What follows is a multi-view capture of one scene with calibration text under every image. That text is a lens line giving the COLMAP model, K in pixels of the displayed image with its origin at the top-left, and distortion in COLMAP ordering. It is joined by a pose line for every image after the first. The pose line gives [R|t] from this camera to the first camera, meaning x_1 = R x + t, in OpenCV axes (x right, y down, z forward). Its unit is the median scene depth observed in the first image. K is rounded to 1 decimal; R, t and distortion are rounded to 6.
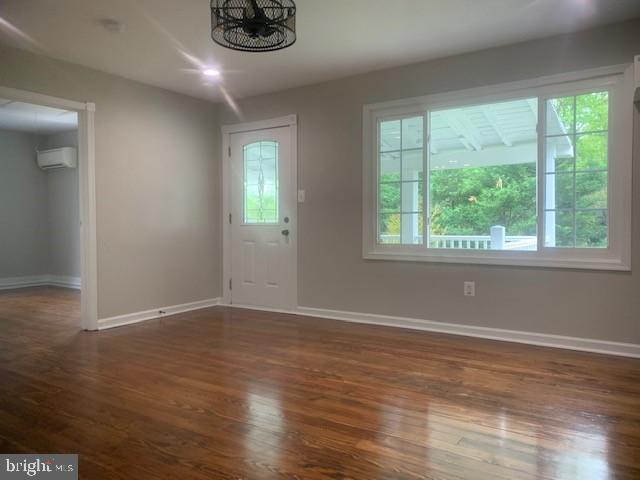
lens RADIAL K [[485.1, 0, 320.2], [0, 485.1, 241.2], [0, 0, 1]] dist [0.034400, -0.004421]
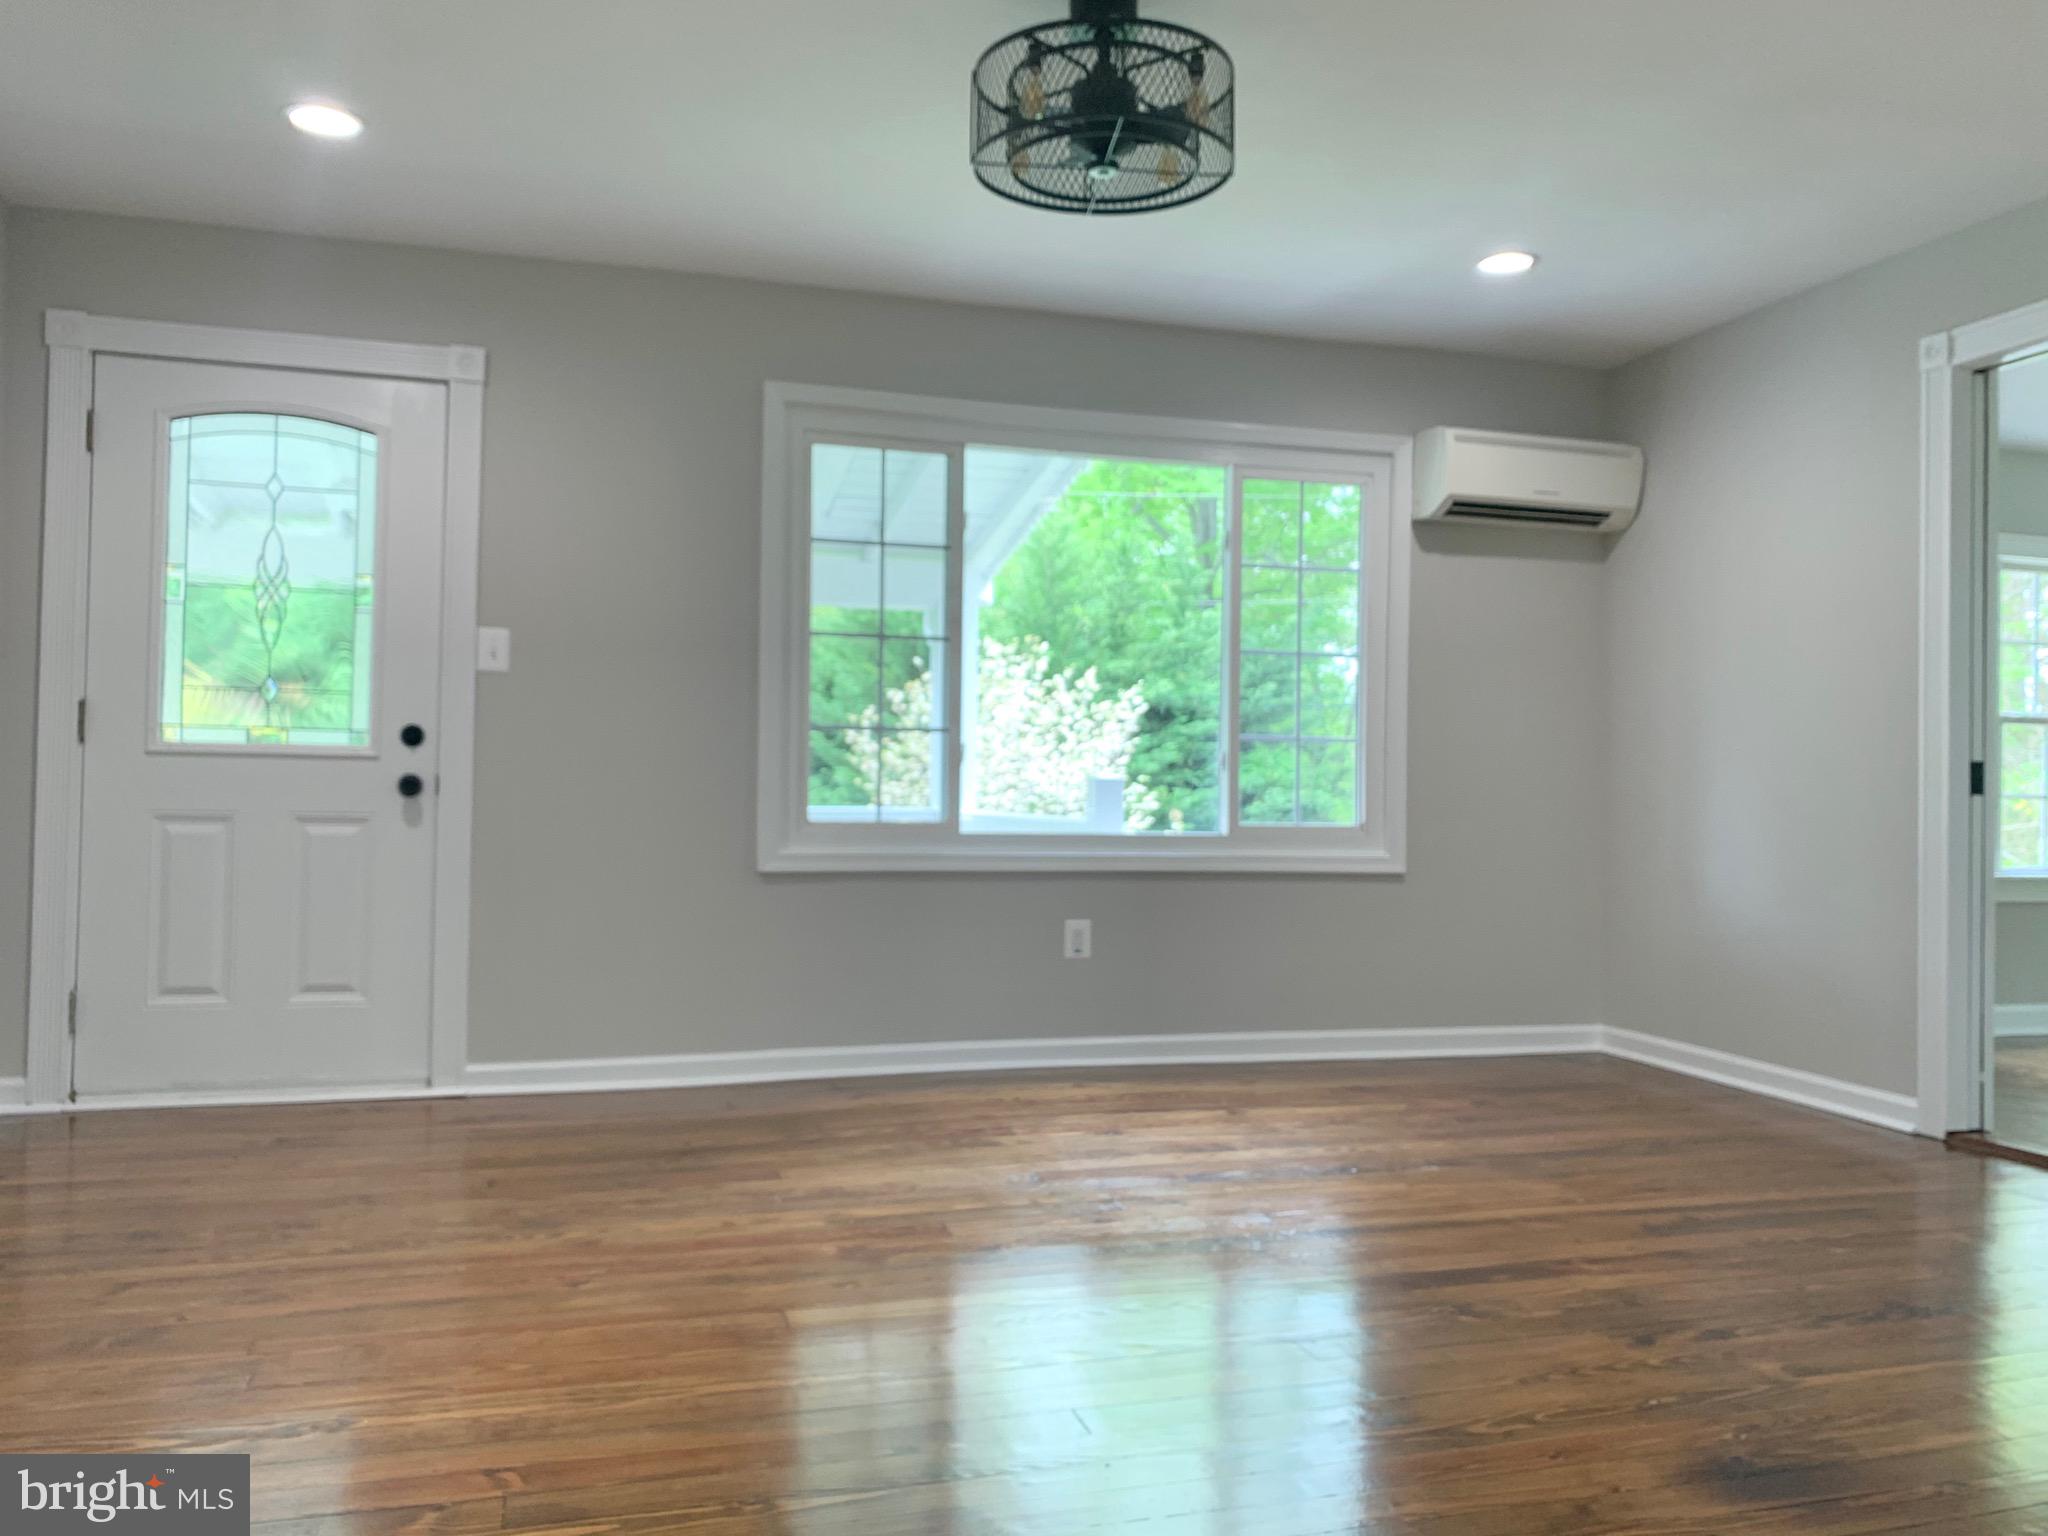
lens RADIAL K [[1591.2, 0, 1023.4], [0, 1591.2, 761.3], [0, 0, 1]] dist [0.059710, -0.072926]
pose [[0.638748, 0.027145, 0.768937, -0.595637], [0.012570, 0.998876, -0.045704, 0.015102], [-0.769313, 0.038859, 0.637689, 0.226266]]
